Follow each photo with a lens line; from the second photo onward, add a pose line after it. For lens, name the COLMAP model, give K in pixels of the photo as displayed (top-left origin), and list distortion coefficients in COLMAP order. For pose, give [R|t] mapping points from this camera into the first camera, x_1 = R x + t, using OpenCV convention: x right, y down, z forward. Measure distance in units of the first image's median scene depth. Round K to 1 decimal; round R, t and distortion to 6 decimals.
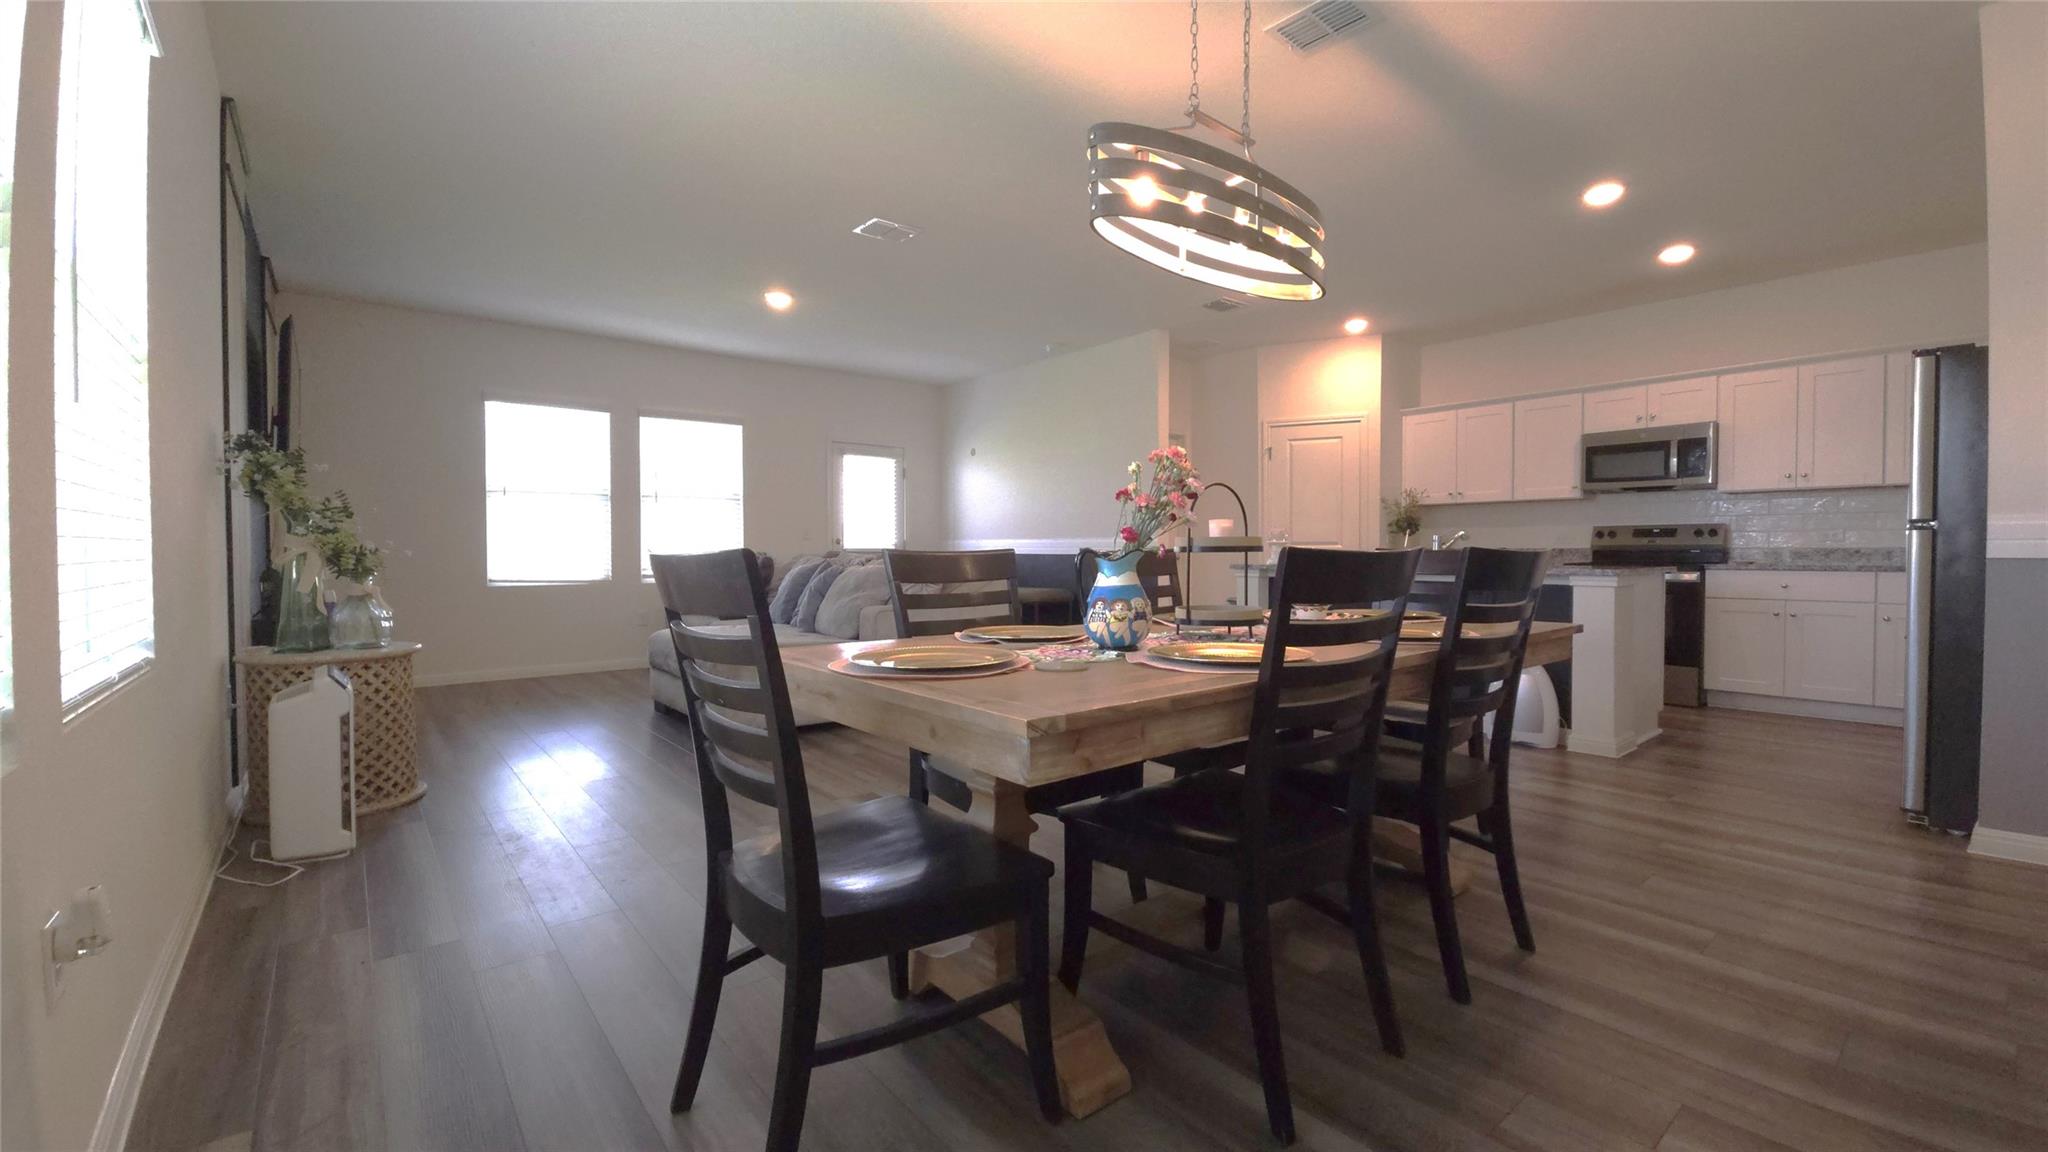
lens RADIAL K [[827.9, 0, 1030.8], [0, 827.9, 560.5], [0, 0, 1]] dist [-0.006449, -0.001457]
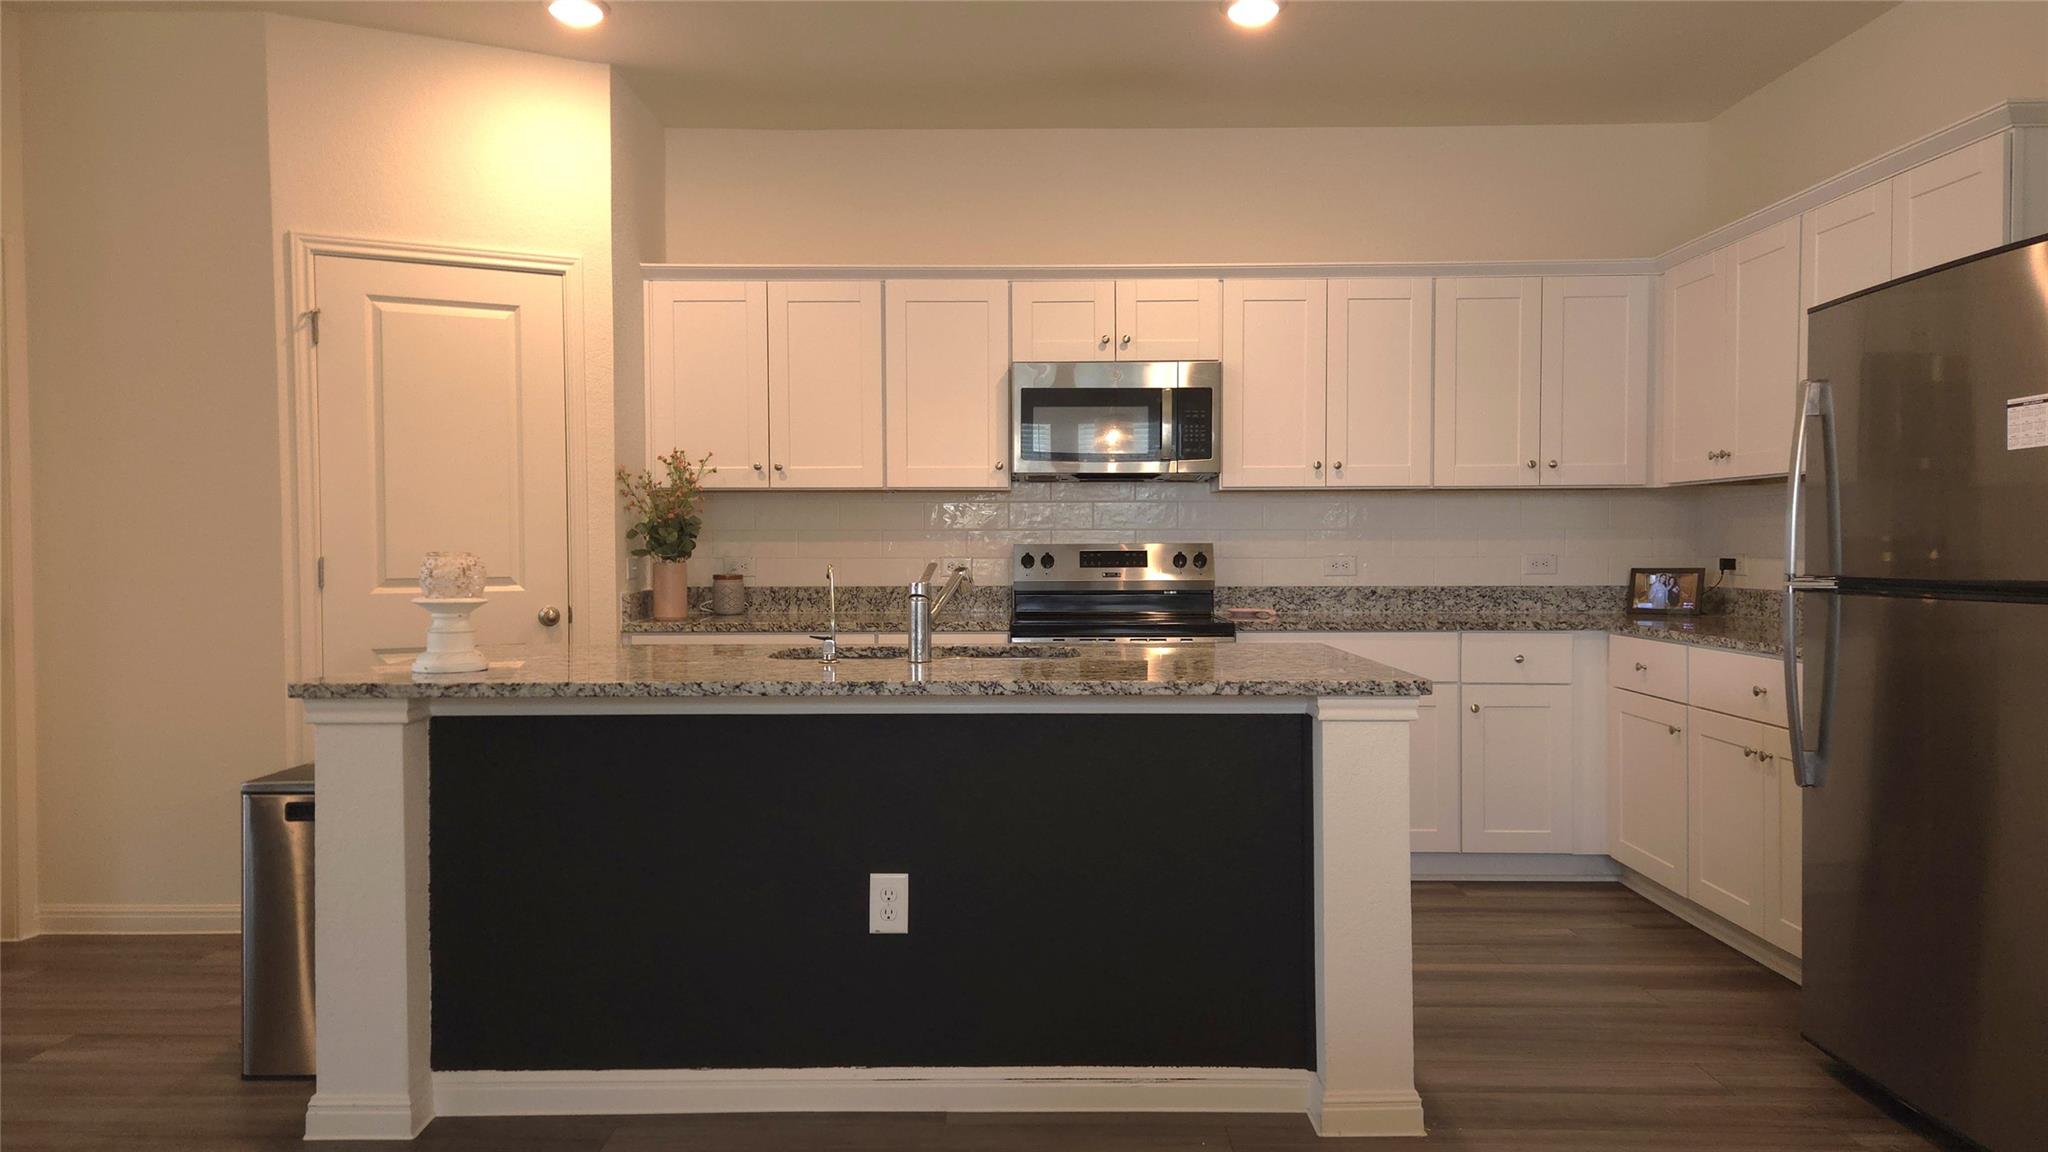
lens RADIAL K [[1357.0, 0, 1028.1], [0, 1357.0, 571.7], [0, 0, 1]] dist [0.048191, -0.002312]
pose [[0.647843, -0.010434, 0.761703, 0.044435], [0.009162, 0.999941, 0.005906, -0.030624], [-0.761719, 0.003152, 0.647900, 0.463135]]
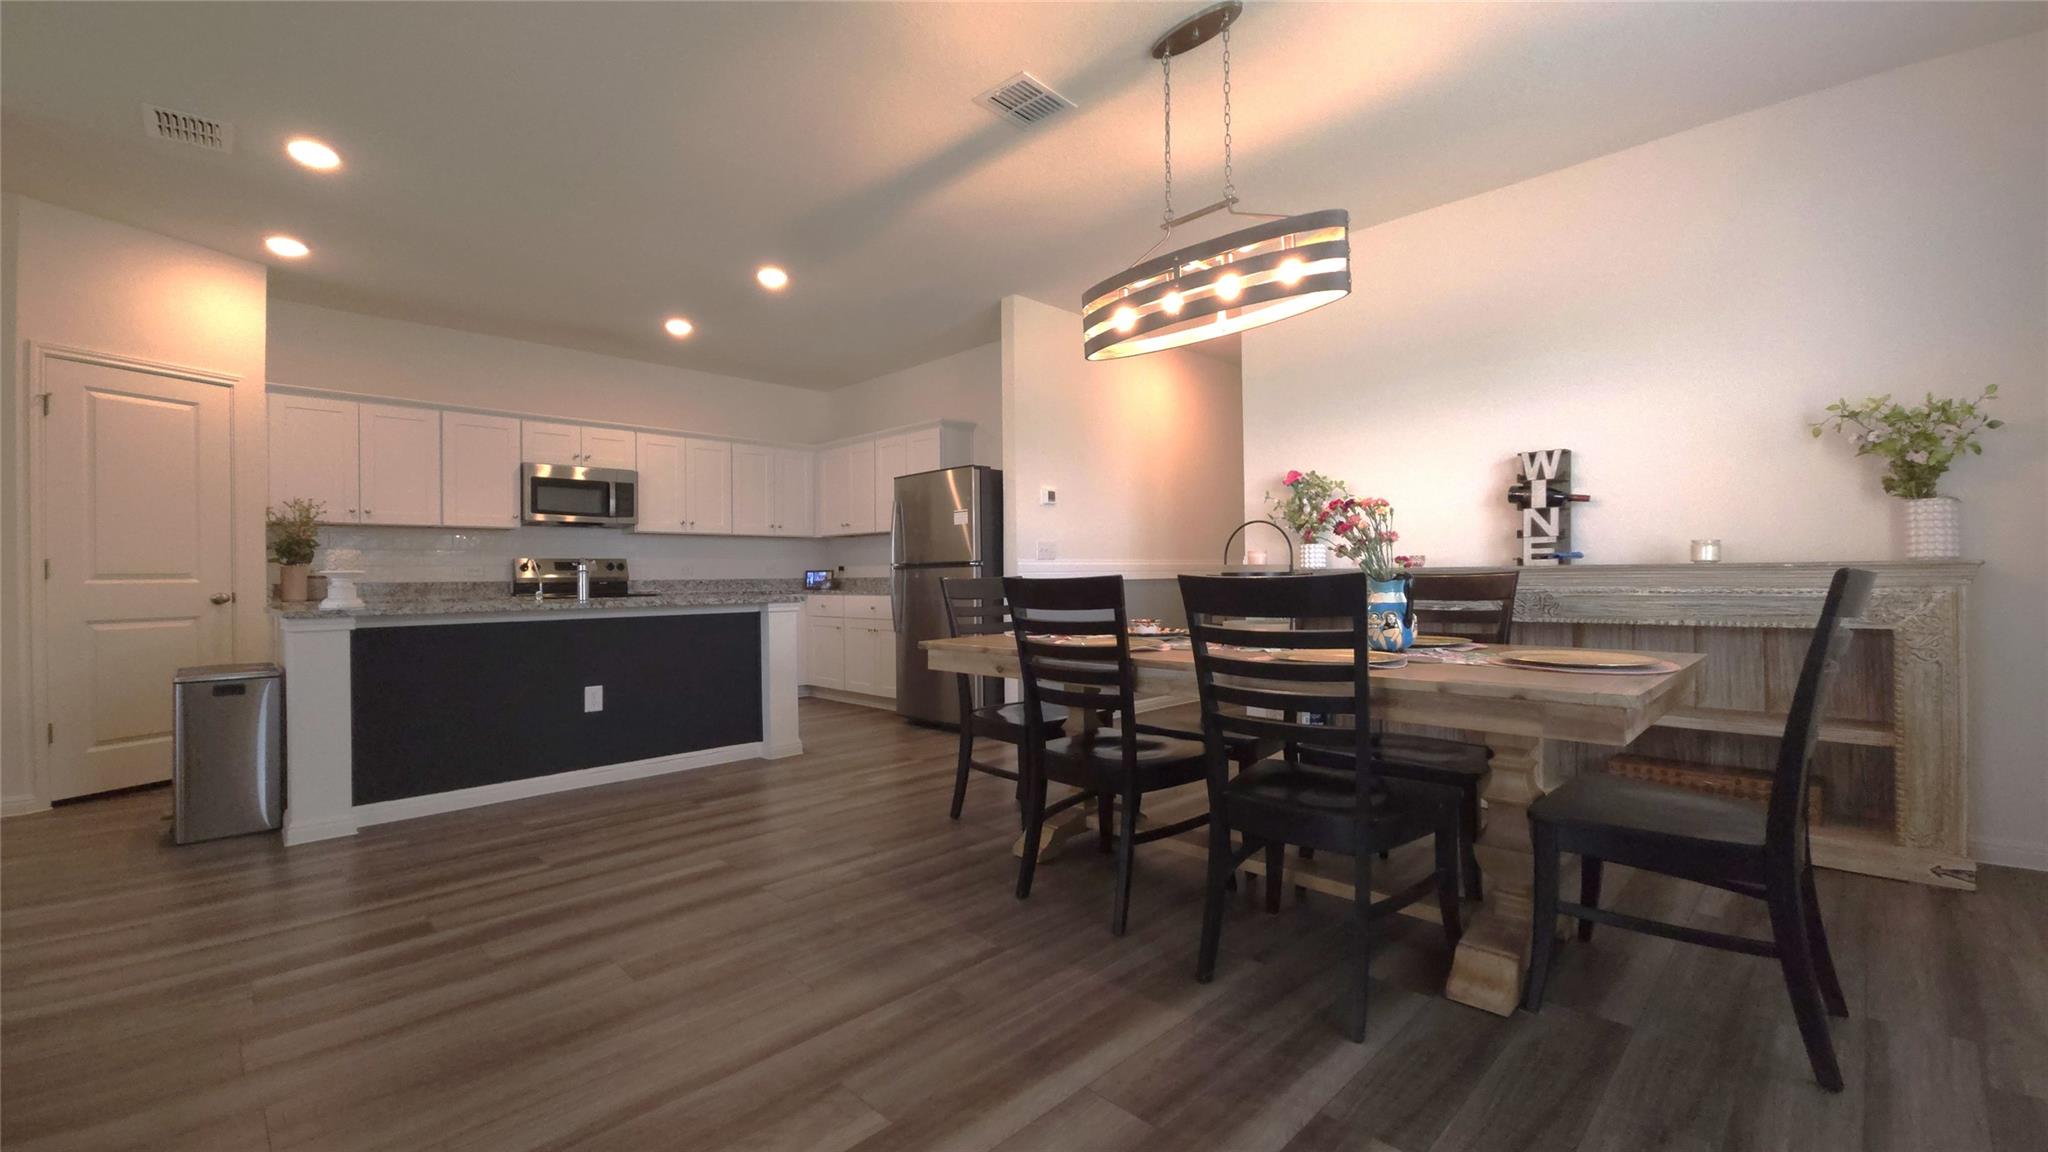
lens RADIAL K [[827.9, 0, 1037.1], [0, 827.9, 567.6], [0, 0, 1]] dist [-0.006449, -0.001457]
pose [[-0.096997, 0.015770, 0.995160, -0.351237], [0.025920, 0.999575, -0.013313, -0.002153], [-0.994947, 0.024503, -0.097365, 0.506912]]
